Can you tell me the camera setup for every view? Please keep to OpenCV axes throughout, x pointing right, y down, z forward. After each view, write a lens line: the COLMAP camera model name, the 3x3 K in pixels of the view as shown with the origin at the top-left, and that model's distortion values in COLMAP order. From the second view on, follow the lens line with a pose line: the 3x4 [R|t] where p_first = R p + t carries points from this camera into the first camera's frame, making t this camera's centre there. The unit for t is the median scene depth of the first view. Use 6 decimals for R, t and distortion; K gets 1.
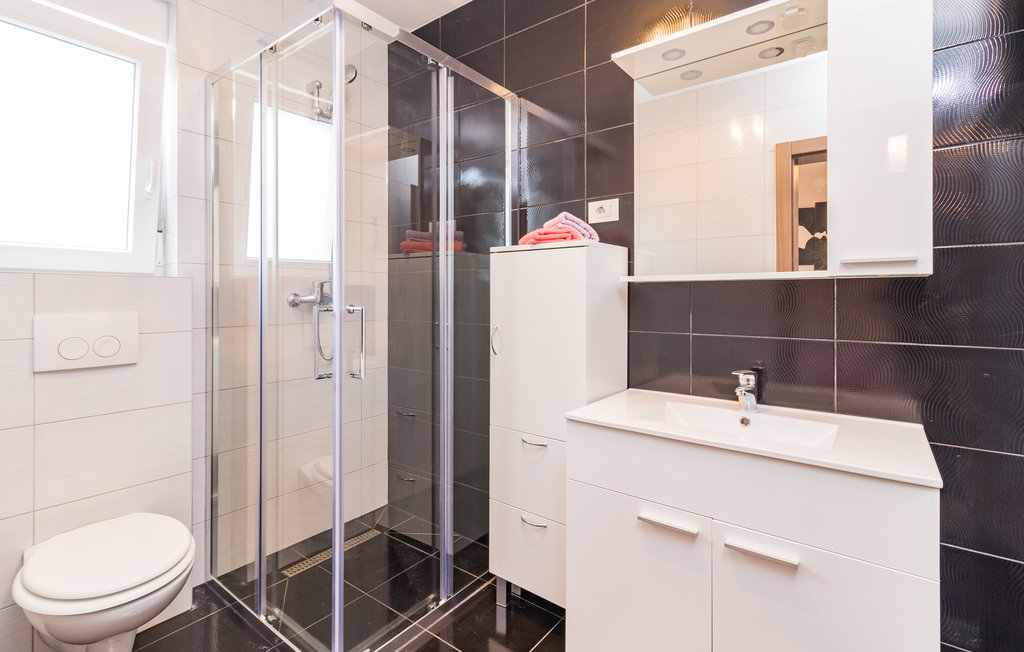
lens RADIAL K [[475.9, 0, 512.6], [0, 475.9, 300.7], [0, 0, 1]] dist [0.001502, 0.000597]
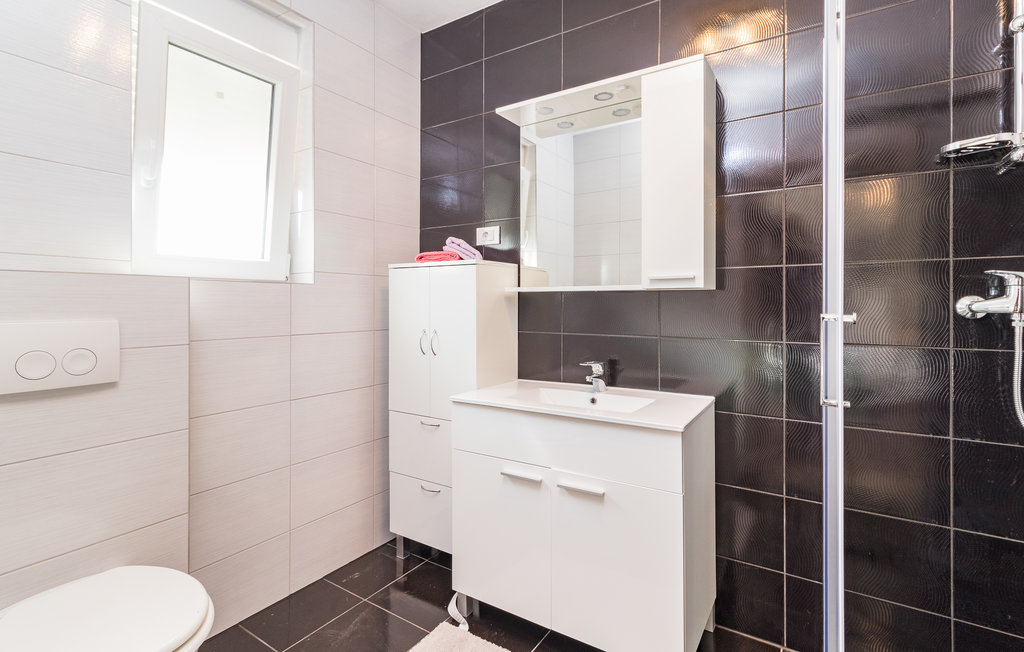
lens RADIAL K [[490.8, 0, 554.1], [0, 490.8, 307.3], [0, 0, 1]] dist [0.033753, 0.000200]
pose [[0.989648, -0.004535, 0.143447, 0.181339], [0.004821, 0.999987, -0.001645, 0.002500], [-0.143438, 0.002319, 0.989657, -0.306082]]
